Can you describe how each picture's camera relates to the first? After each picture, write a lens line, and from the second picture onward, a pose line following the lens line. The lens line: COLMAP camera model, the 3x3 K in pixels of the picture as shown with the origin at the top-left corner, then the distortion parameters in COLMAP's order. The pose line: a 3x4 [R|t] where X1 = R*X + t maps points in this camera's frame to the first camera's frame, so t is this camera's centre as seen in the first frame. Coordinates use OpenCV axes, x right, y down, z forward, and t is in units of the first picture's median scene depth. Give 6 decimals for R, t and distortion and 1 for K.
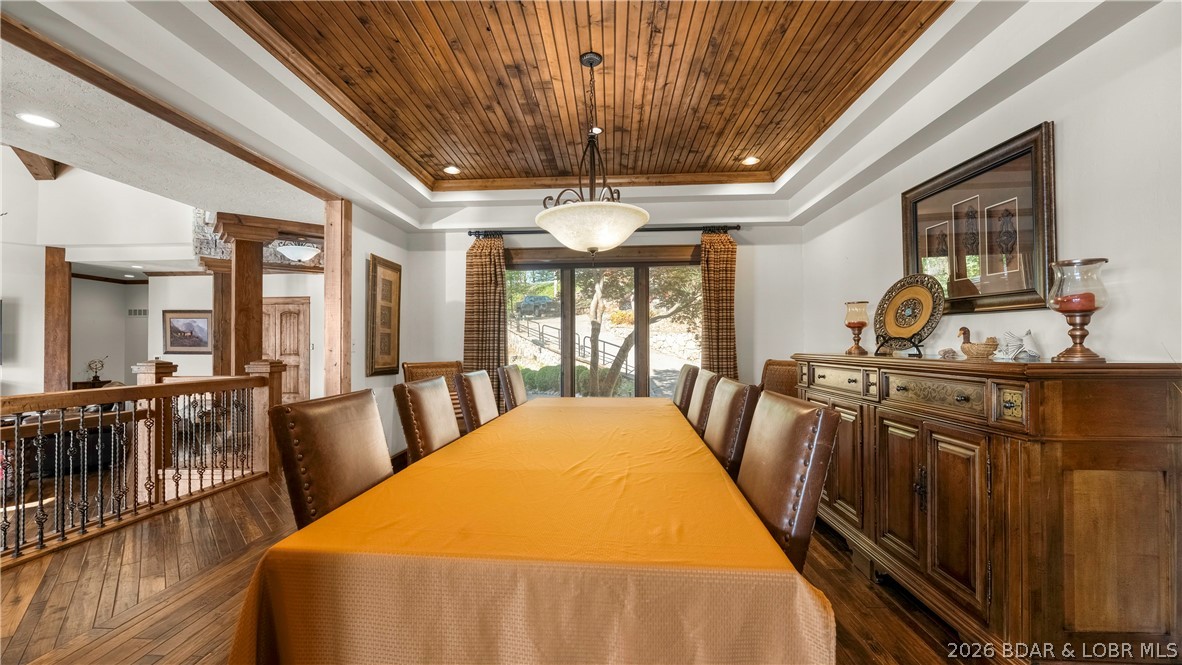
lens RADIAL K [[477.9, 0, 565.5], [0, 477.9, 327.2], [0, 0, 1]] dist [0.001882, 0.000213]
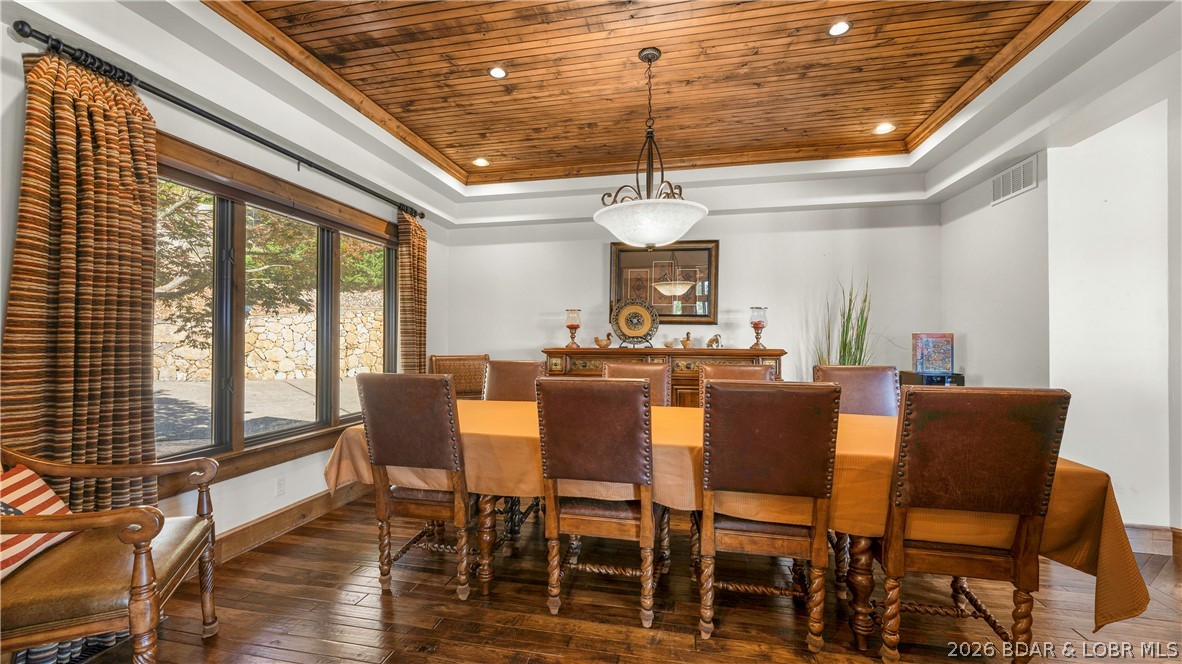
lens RADIAL K [[477.9, 0, 565.5], [0, 477.9, 326.7], [0, 0, 1]] dist [0.001882, 0.000213]
pose [[0.135970, 0.019335, 0.990524, -0.717316], [-0.041692, 0.999036, -0.013778, 0.017725], [-0.989835, -0.039423, 0.136645, 0.780045]]
